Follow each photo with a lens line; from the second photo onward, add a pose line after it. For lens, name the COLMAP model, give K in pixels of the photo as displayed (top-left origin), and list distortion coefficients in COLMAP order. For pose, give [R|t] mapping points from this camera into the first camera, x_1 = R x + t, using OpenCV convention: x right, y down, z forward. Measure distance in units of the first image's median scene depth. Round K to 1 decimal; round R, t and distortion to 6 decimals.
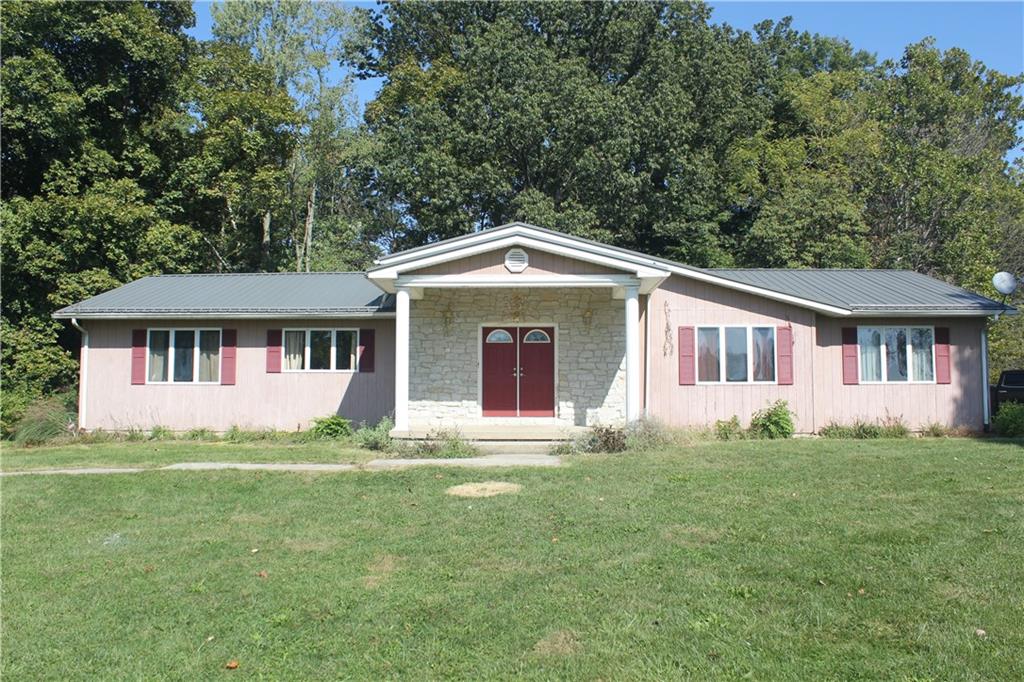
lens RADIAL K [[850.6, 0, 514.0], [0, 850.6, 336.4], [0, 0, 1]] dist [-0.167335, 0.146367]
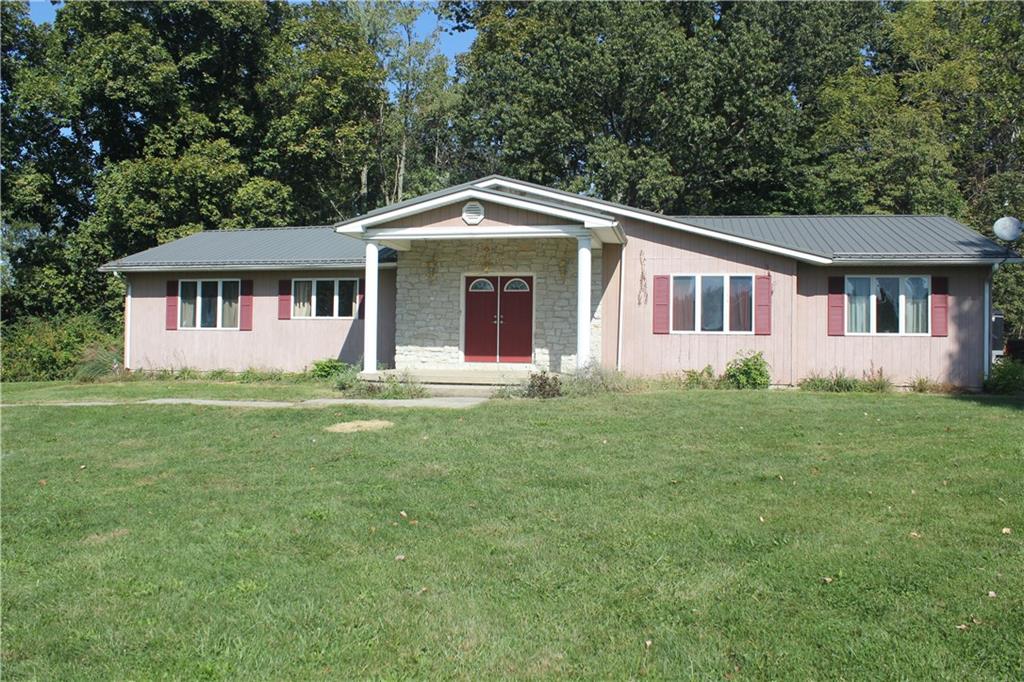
lens RADIAL K [[850.6, 0, 514.0], [0, 850.6, 336.4], [0, 0, 1]] dist [-0.167335, 0.146367]
pose [[0.982651, 0.009705, -0.185212, 0.211123], [0.001976, 0.998026, 0.062776, -0.002750], [0.185455, -0.062053, 0.980691, -0.018846]]
